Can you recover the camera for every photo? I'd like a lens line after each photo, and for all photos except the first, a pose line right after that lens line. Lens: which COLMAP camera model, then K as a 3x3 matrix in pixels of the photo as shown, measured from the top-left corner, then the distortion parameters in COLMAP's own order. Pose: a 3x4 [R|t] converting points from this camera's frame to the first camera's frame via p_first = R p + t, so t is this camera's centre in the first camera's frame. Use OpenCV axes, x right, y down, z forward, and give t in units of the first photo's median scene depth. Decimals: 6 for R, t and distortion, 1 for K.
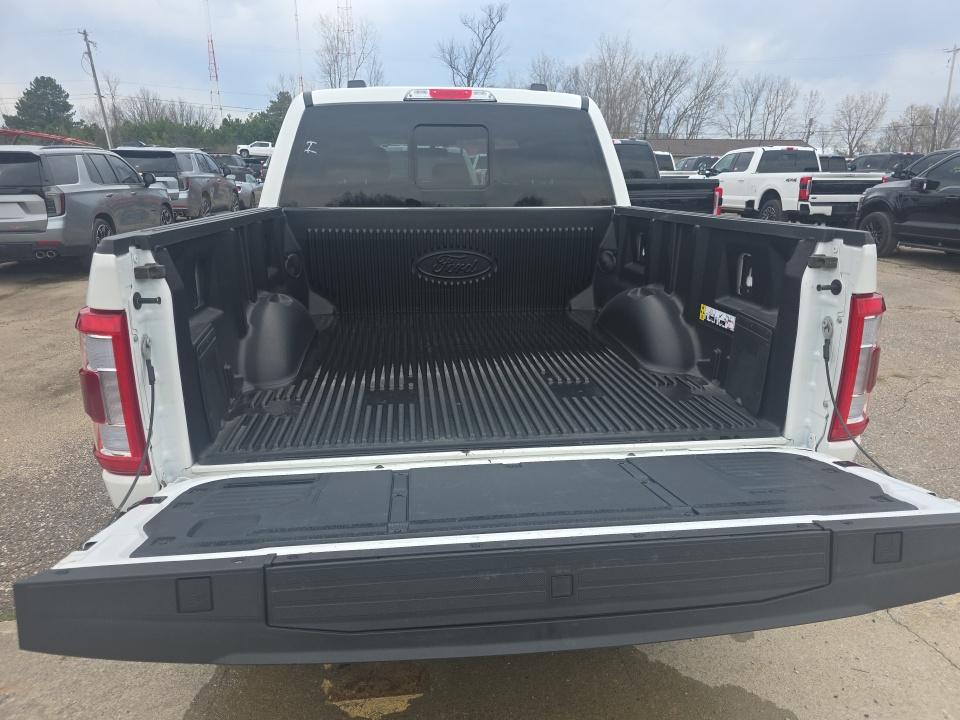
lens RADIAL K [[642.9, 0, 487.8], [0, 642.9, 366.8], [0, 0, 1]] dist [0.043873, -0.040689]
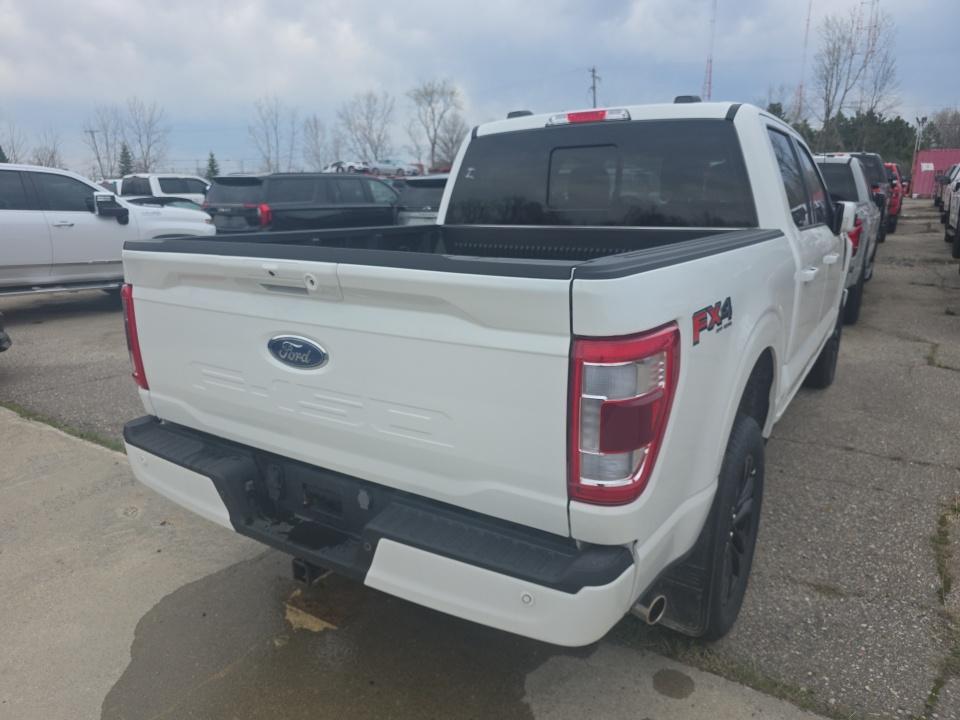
lens RADIAL K [[656.0, 0, 472.9], [0, 656.0, 372.5], [0, 0, 1]] dist [0.009017, -0.009818]
pose [[0.762529, 0.159235, -0.627052, 0.177476], [-0.170647, 0.984417, 0.042469, -0.013005], [0.624043, 0.074621, 0.777819, 0.039381]]
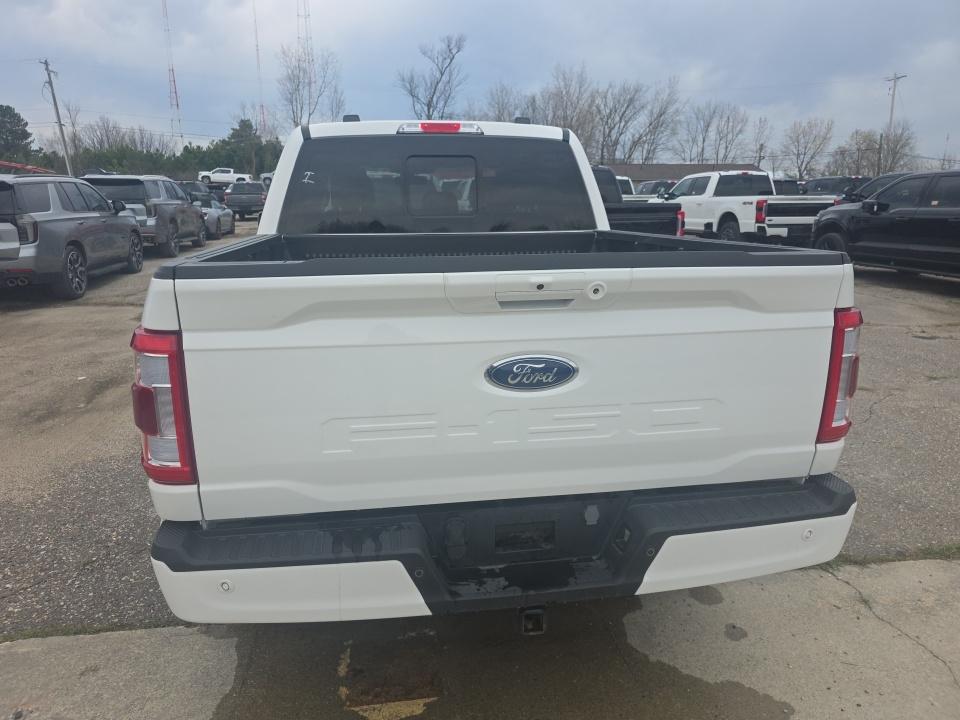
lens RADIAL K [[644.9, 0, 469.4], [0, 644.9, 358.1], [0, 0, 1]] dist [0.041388, -0.039470]
pose [[0.999453, -0.013814, 0.030048, -0.016416], [0.015244, 0.998735, -0.047923, 0.002833], [-0.029348, 0.048355, 0.998399, -0.015017]]
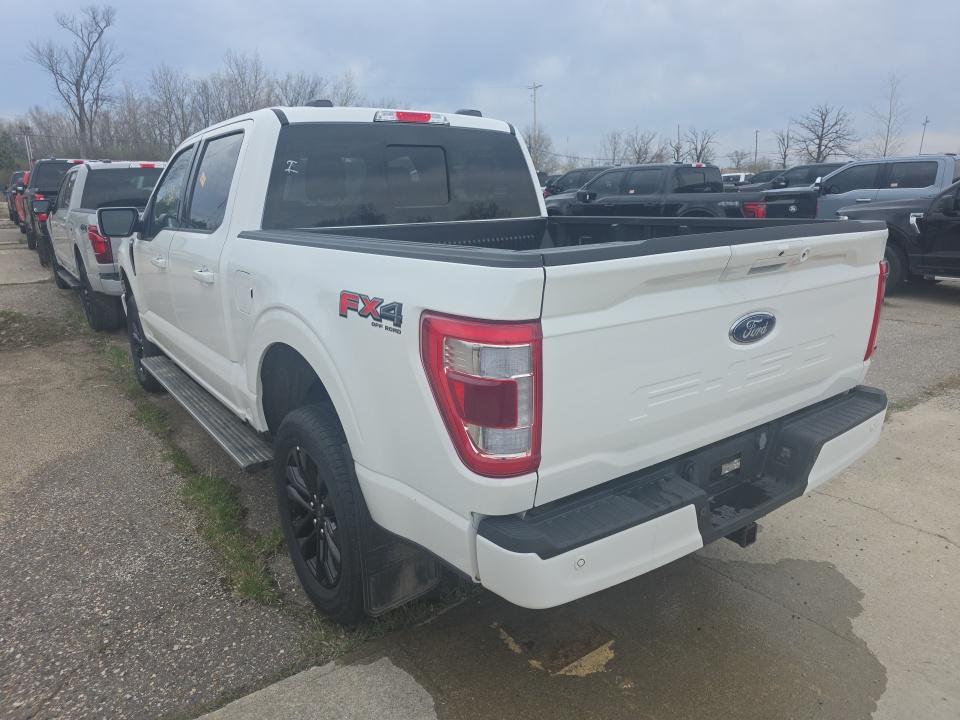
lens RADIAL K [[644.9, 0, 469.4], [0, 644.9, 358.1], [0, 0, 1]] dist [0.041388, -0.039470]
pose [[0.877560, -0.135875, 0.459811, -0.177720], [0.152881, 0.988245, 0.000250, -0.005875], [-0.454439, 0.070077, 0.888017, 0.014611]]
